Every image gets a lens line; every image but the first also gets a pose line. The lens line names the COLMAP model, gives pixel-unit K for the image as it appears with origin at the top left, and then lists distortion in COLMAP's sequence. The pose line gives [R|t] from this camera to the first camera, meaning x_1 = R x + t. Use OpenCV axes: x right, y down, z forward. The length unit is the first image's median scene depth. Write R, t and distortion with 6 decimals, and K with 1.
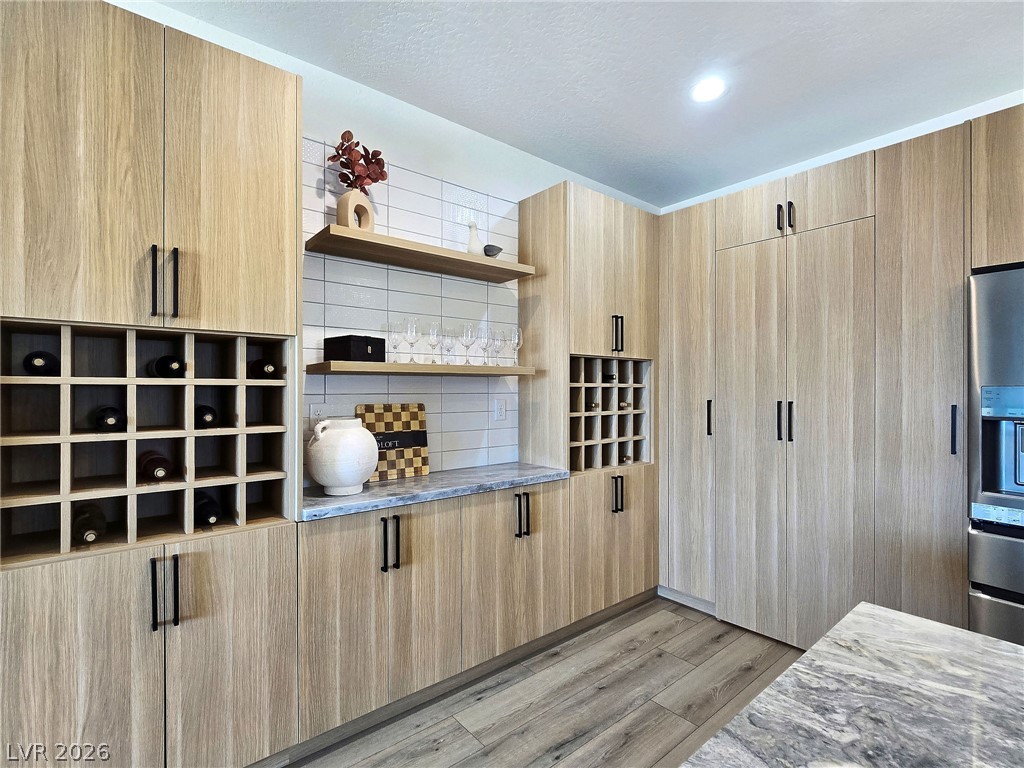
lens RADIAL K [[490.9, 0, 513.1], [0, 490.9, 389.7], [0, 0, 1]] dist [-0.002853, 0.000238]
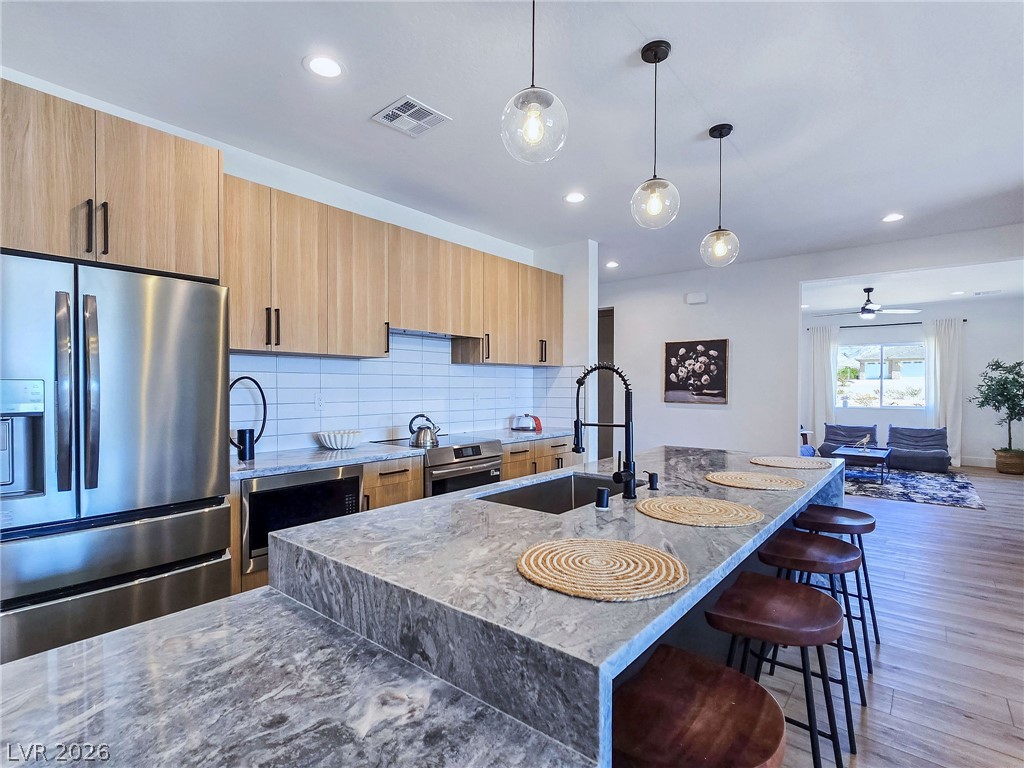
lens RADIAL K [[505.7, 0, 508.8], [0, 505.7, 391.1], [0, 0, 1]] dist [-0.003626, -0.000170]
pose [[-0.175638, -0.011431, 0.984388, -0.056726], [-0.000469, 0.999933, 0.011528, 0.002586], [-0.984455, 0.001563, -0.175632, 0.158309]]
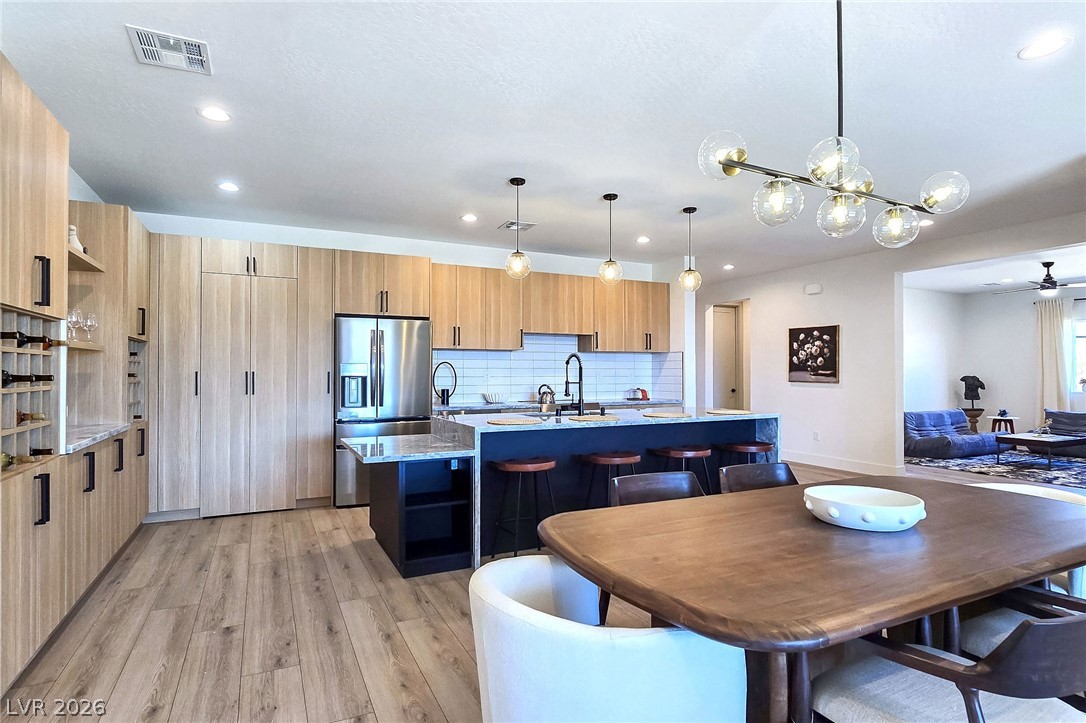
lens RADIAL K [[566.1, 0, 538.7], [0, 566.1, 362.5], [0, 0, 1]] dist [-0.002078, -0.001439]
pose [[0.240203, 0.015046, 0.970606, -1.233057], [0.002064, 0.999870, -0.016010, 0.028441], [-0.970721, 0.005849, 0.240140, -0.502908]]
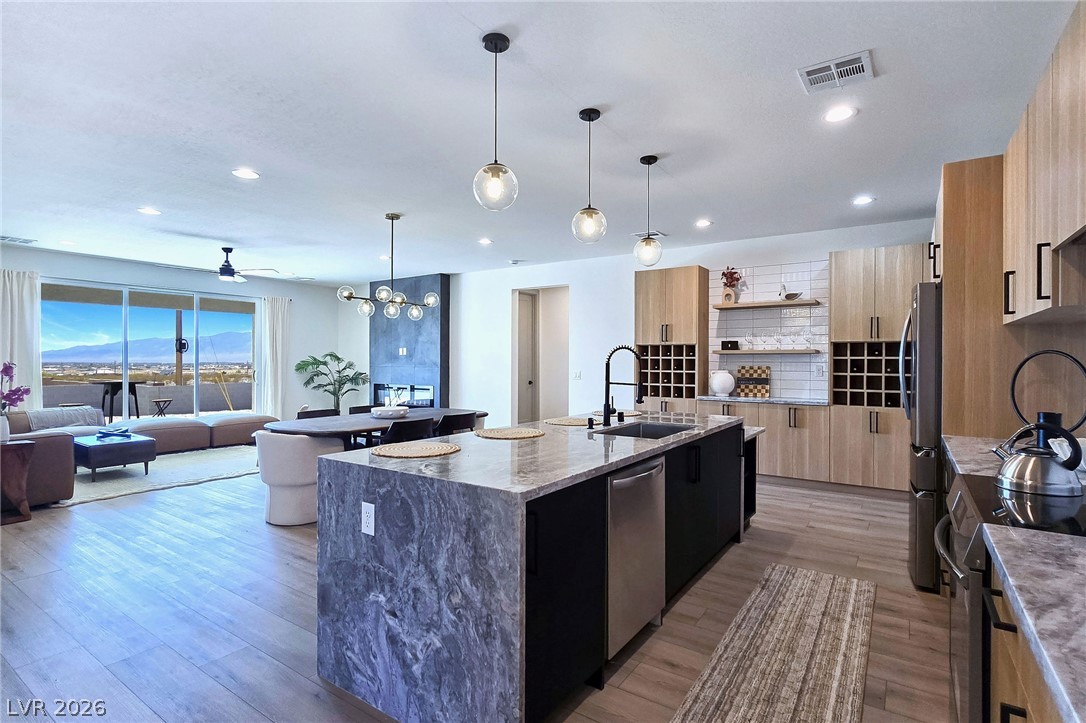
lens RADIAL K [[534.6, 0, 537.1], [0, 534.6, 364.4], [0, 0, 1]] dist [-0.000835, -0.001143]
pose [[0.264365, 0.008064, -0.964389, 2.050952], [-0.005561, 0.999961, 0.006837, 0.008192], [0.964407, 0.003556, 0.264400, -0.744270]]
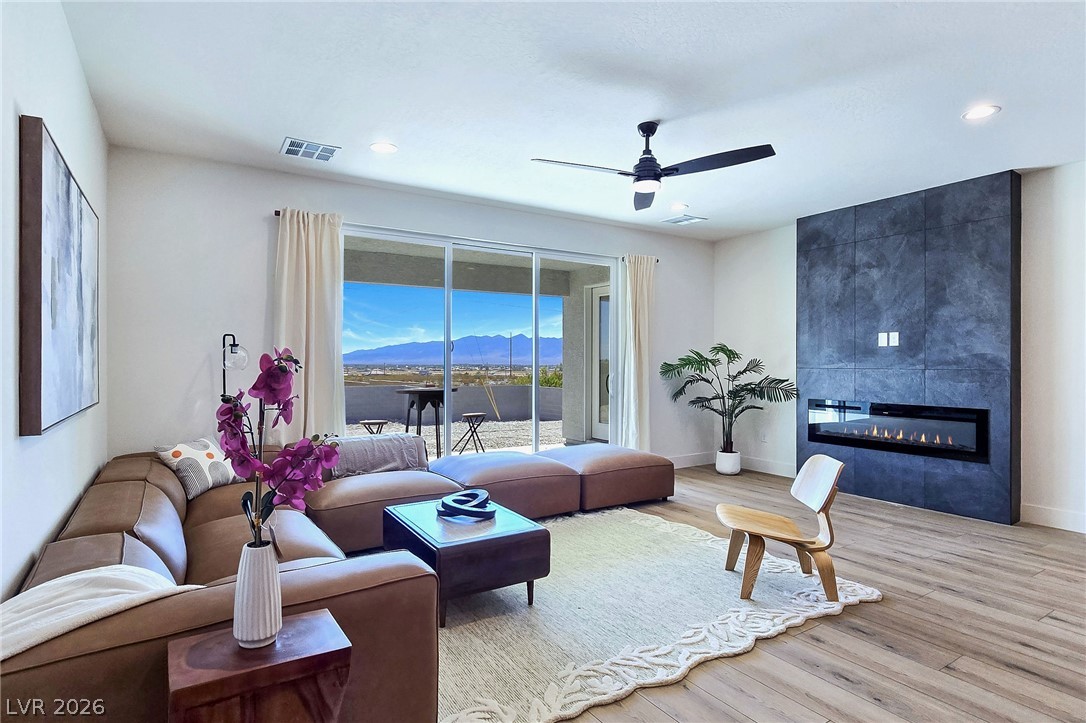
lens RADIAL K [[566.1, 0, 538.7], [0, 566.1, 362.5], [0, 0, 1]] dist [-0.002078, -0.001439]
pose [[-0.133814, 0.001881, -0.991005, 0.274359], [-0.002141, 0.999995, 0.002188, 0.031394], [0.991004, 0.002414, -0.133809, -1.709873]]
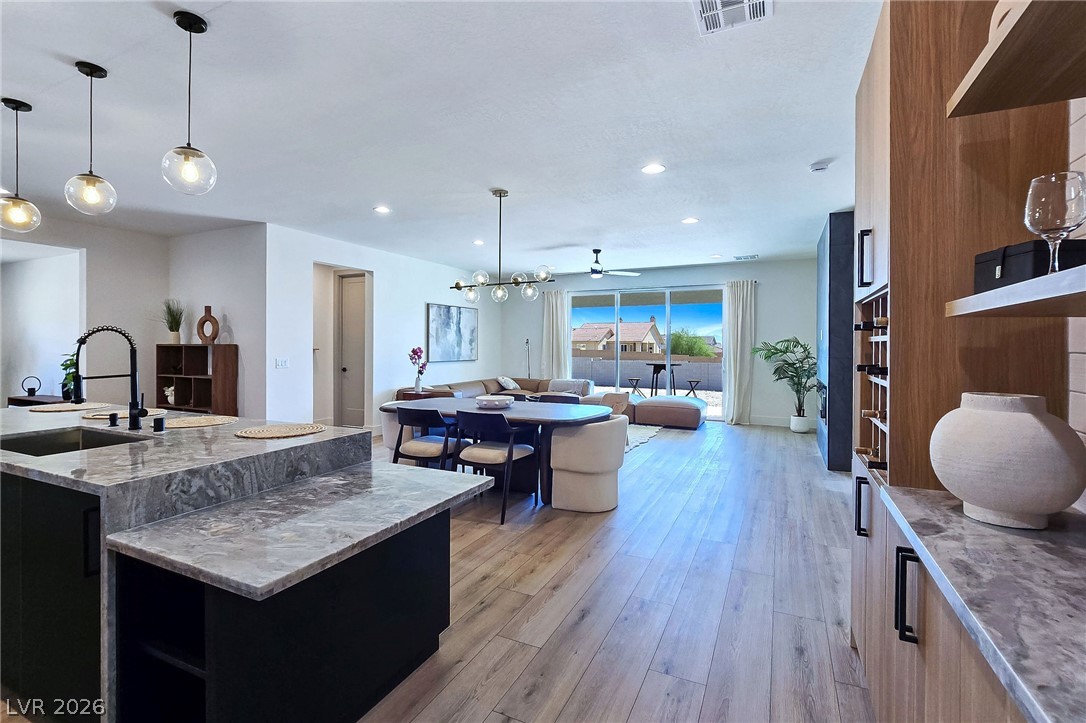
lens RADIAL K [[498.1, 0, 542.5], [0, 498.1, 347.2], [0, 0, 1]] dist [-0.002232, -0.000856]
pose [[-0.910135, -0.000839, -0.414312, 0.354006], [-0.003082, 0.999984, 0.004745, 0.001162], [0.414301, 0.005595, -0.910123, 1.142086]]
